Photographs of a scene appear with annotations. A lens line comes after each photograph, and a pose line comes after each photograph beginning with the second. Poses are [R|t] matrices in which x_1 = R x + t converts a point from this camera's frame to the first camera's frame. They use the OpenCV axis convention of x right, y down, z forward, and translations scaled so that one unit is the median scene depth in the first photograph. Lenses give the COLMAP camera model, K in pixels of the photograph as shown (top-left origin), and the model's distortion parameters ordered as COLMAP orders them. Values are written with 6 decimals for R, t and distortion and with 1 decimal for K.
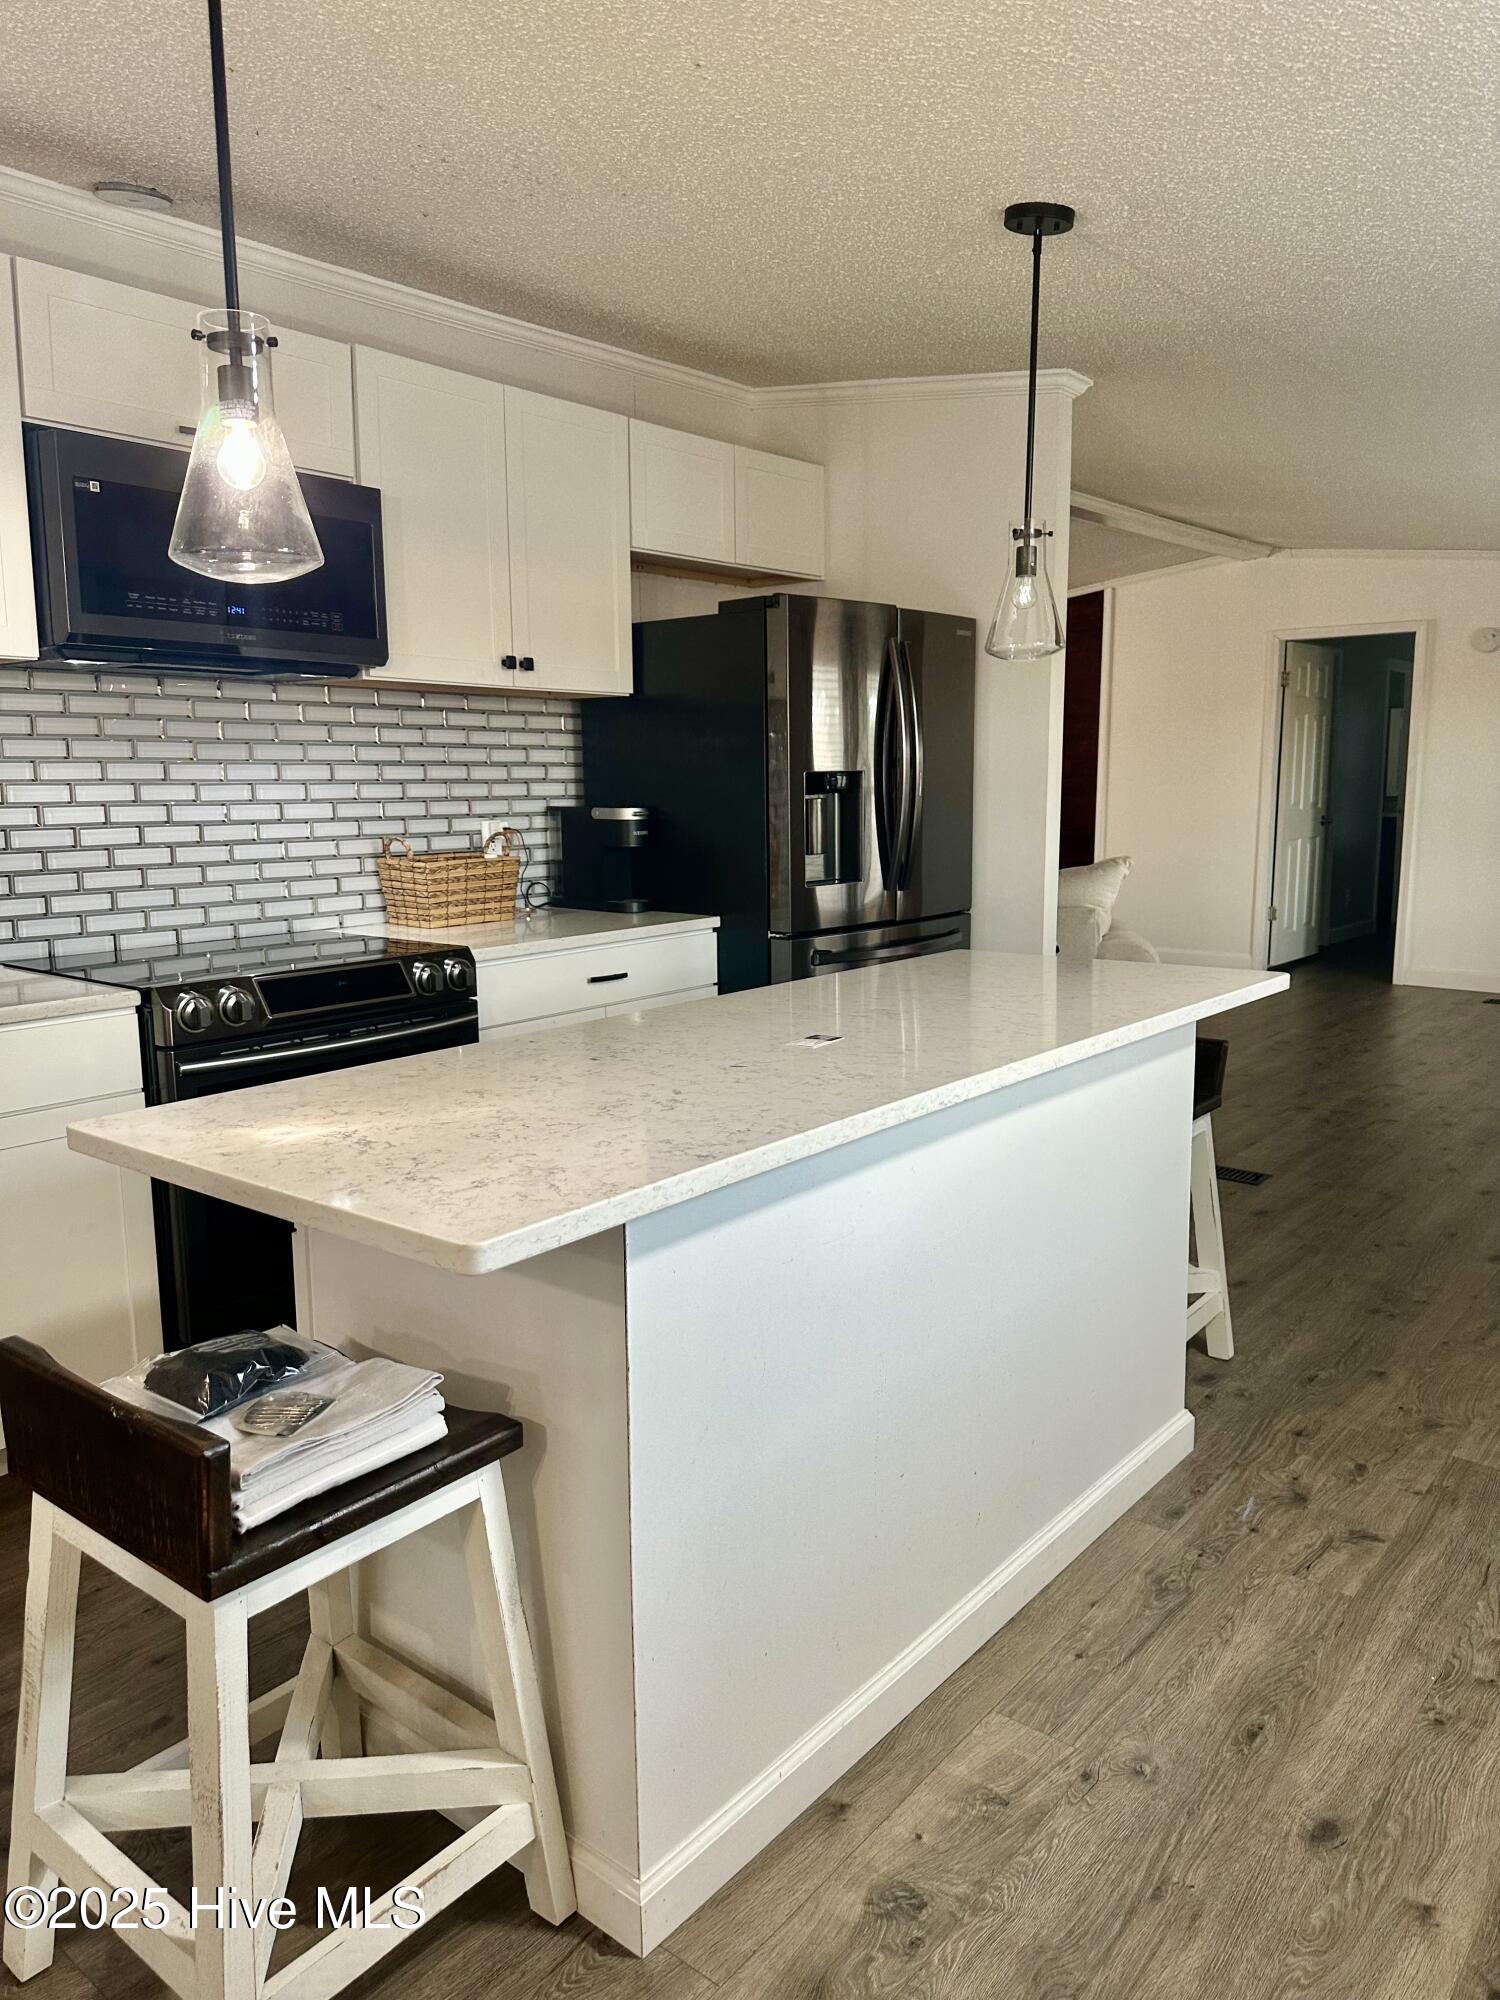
lens RADIAL K [[1385.6, 0, 745.6], [0, 1385.6, 1008.6], [0, 0, 1]] dist [0.117796, -0.129018]
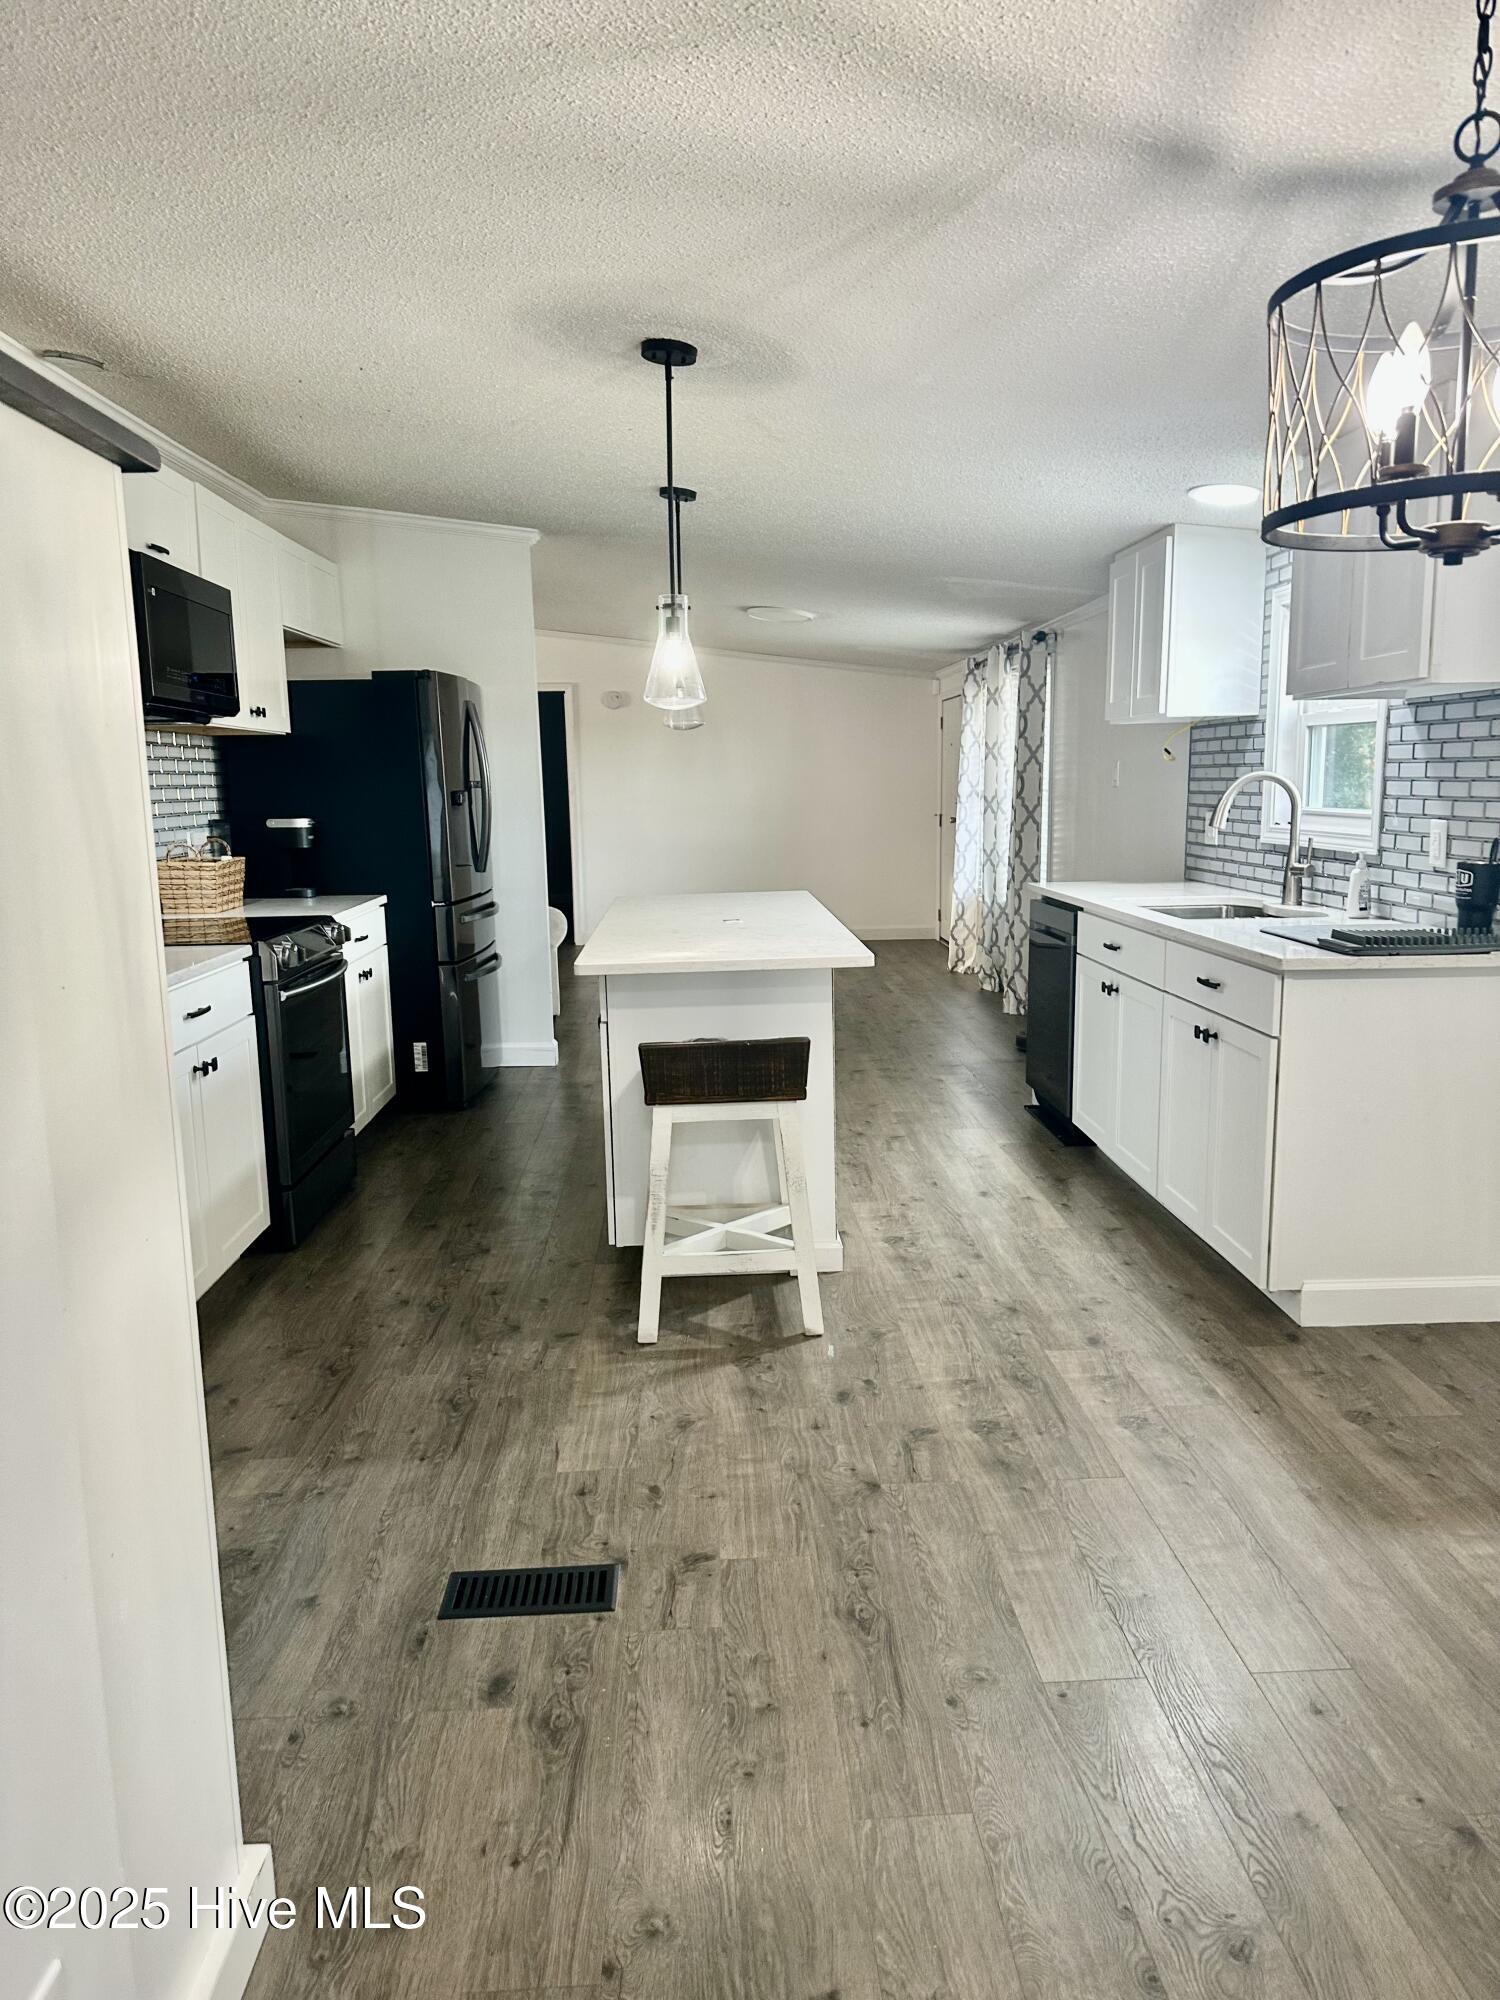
lens RADIAL K [[1428.4, 0, 749.5], [0, 1428.4, 1021.7], [0, 0, 1]] dist [0.076399, -0.078960]
pose [[0.740424, -0.119269, 0.661473, -0.905017], [0.127050, 0.991224, 0.036511, 0.067679], [-0.660023, 0.057007, 0.749079, -0.391202]]
